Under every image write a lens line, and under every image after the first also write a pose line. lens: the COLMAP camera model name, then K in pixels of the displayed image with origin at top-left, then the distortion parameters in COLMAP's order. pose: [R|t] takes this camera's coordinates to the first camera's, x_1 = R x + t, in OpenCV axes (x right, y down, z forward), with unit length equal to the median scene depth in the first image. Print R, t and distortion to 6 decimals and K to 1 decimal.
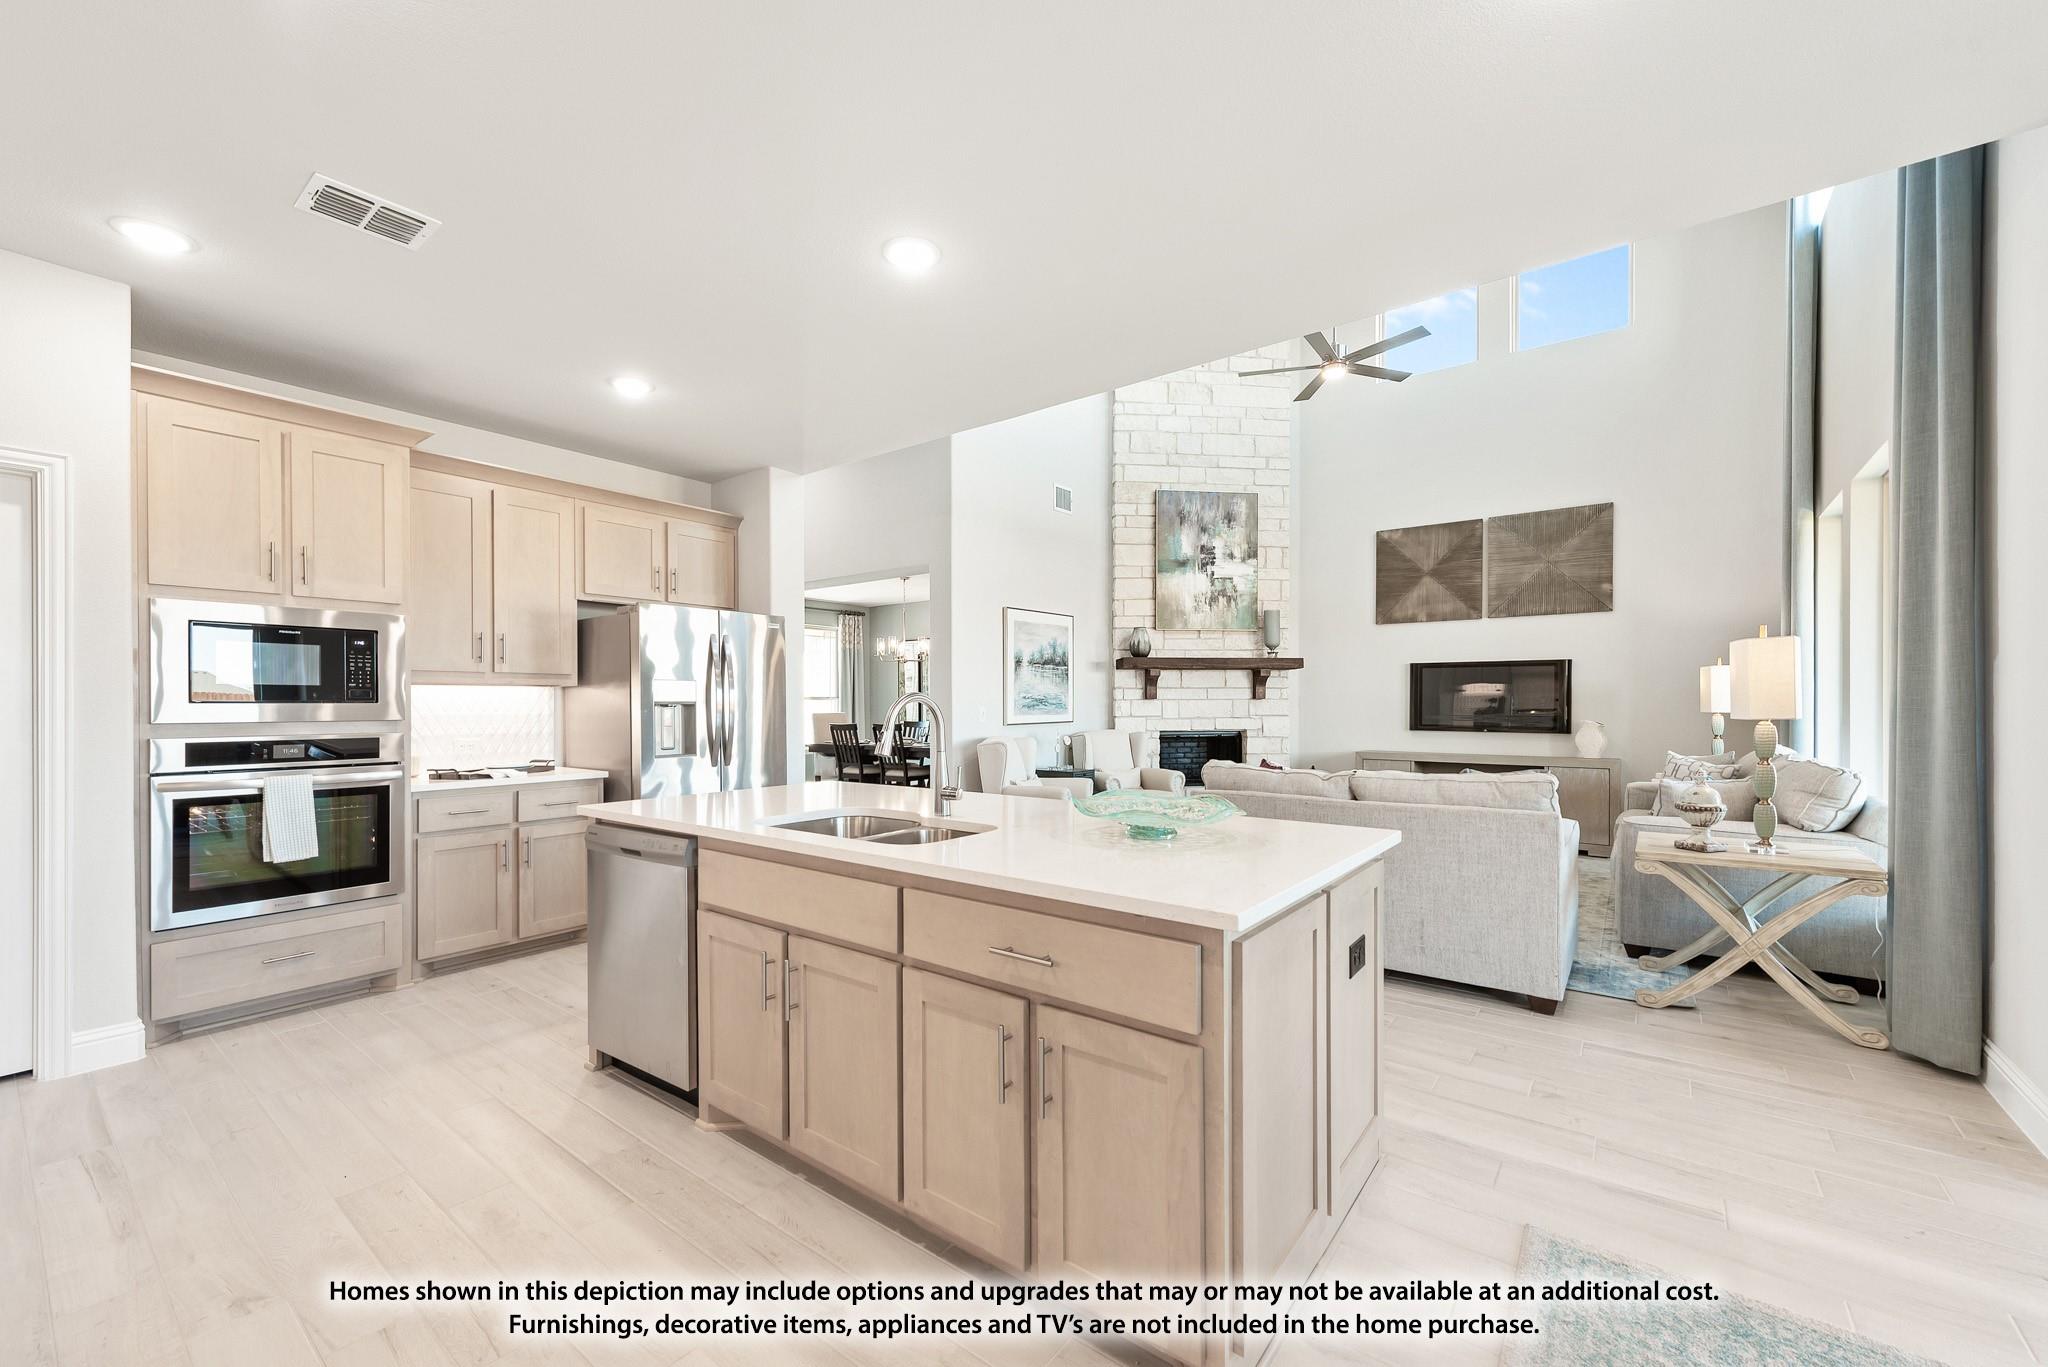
lens RADIAL K [[803.5, 0, 1026.2], [0, 803.5, 699.9], [0, 0, 1]] dist [-0.000586, -0.000062]
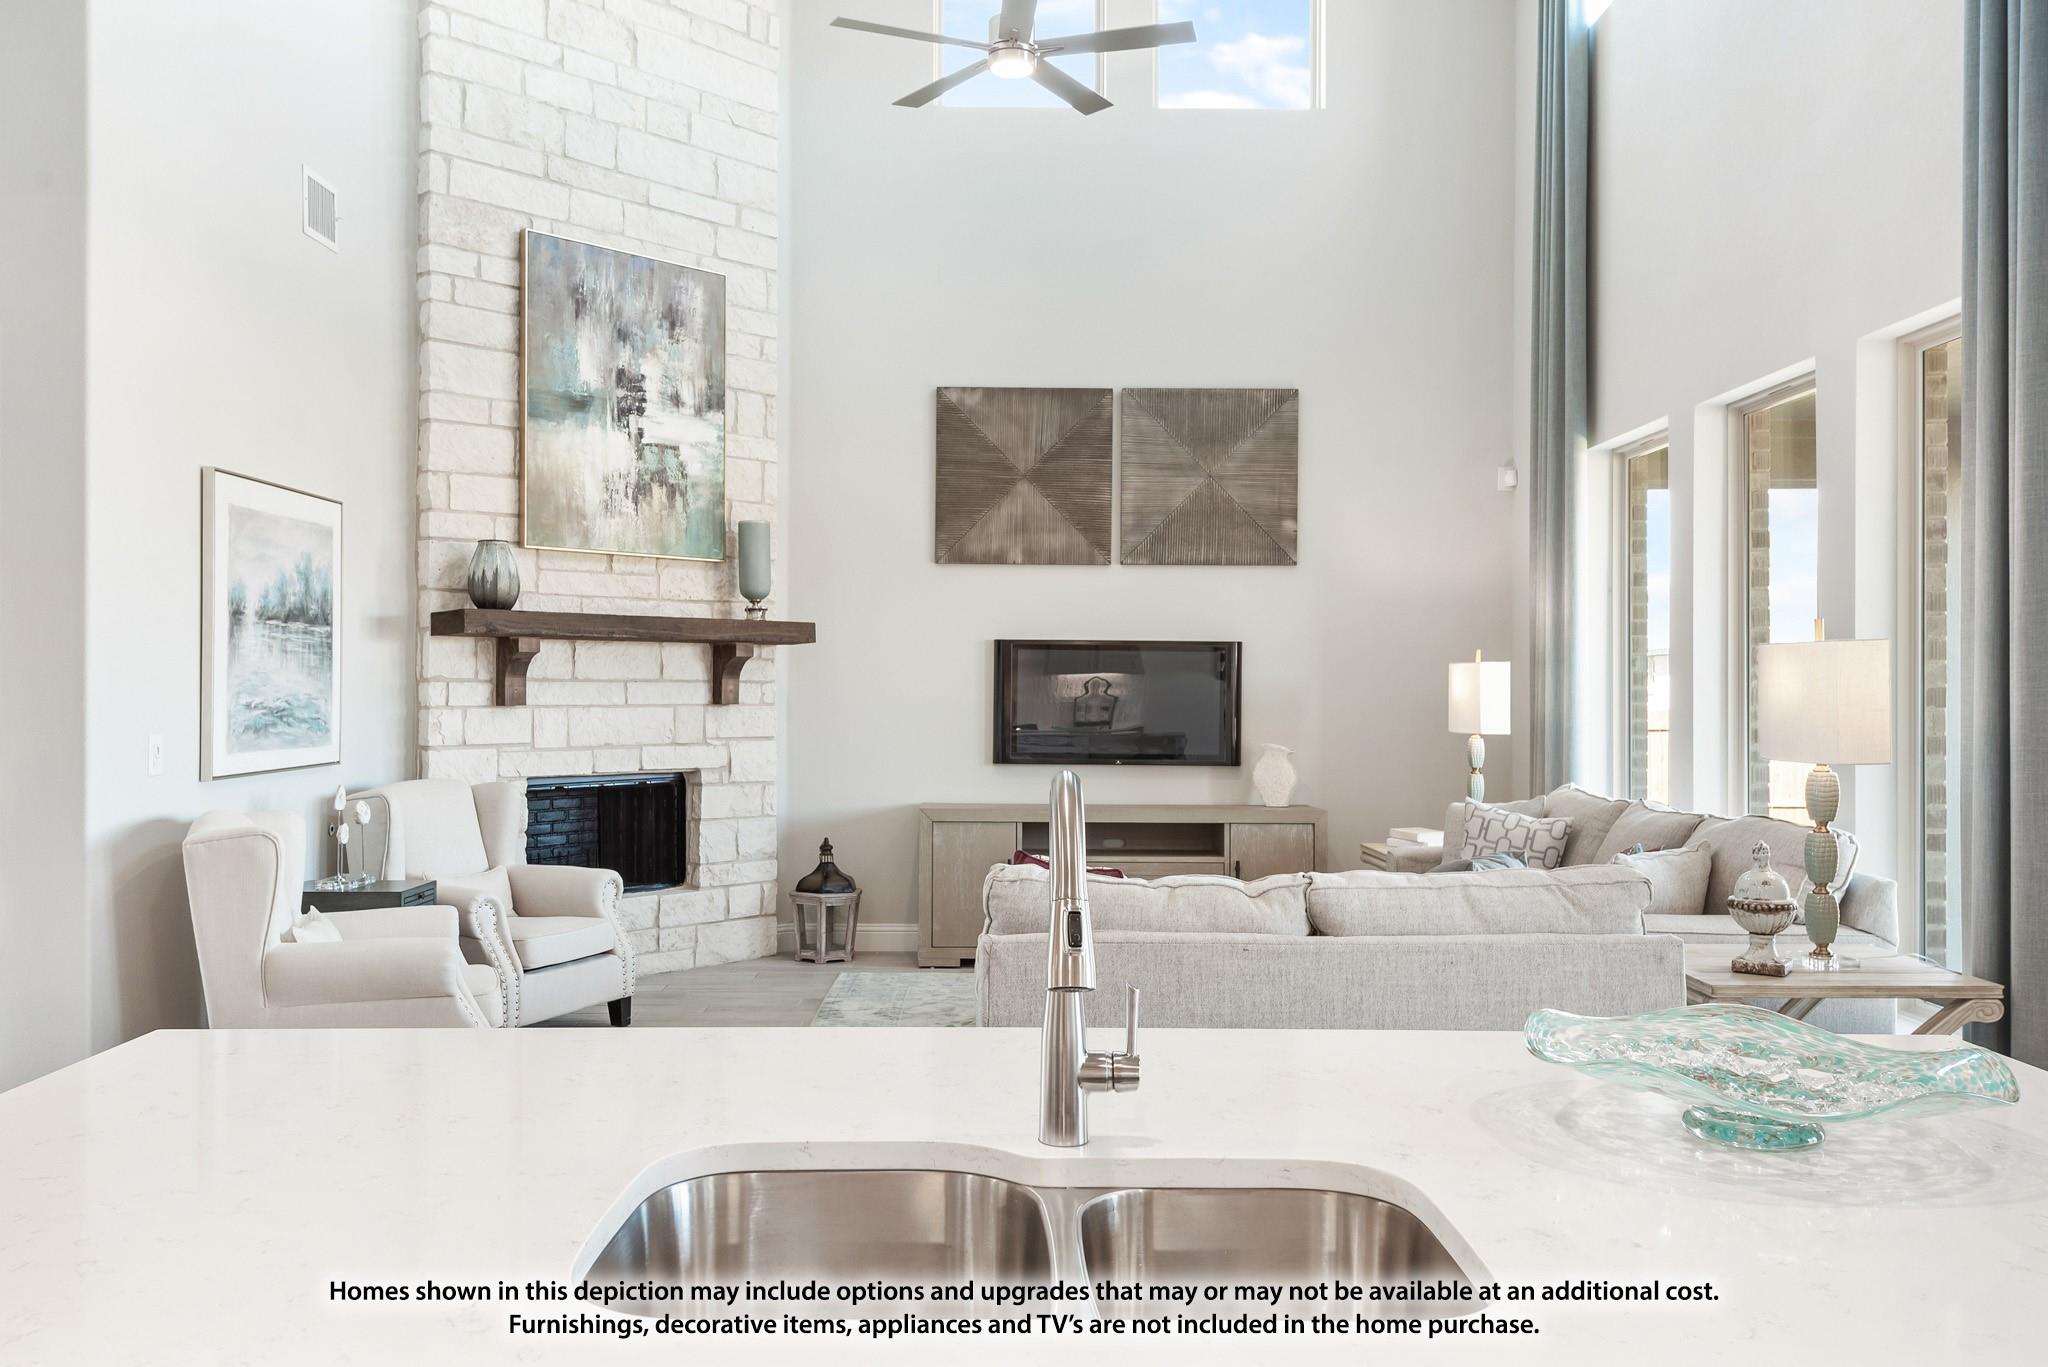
lens RADIAL K [[1572.1, 0, 1023.3], [0, 1572.1, 680.6], [0, 0, 1]] dist [0.006579, 0.000125]
pose [[0.786139, 0.009158, 0.617982, -0.154756], [-0.008044, 0.999957, -0.004586, -0.012857], [-0.617998, -0.001366, 0.786179, 0.154657]]
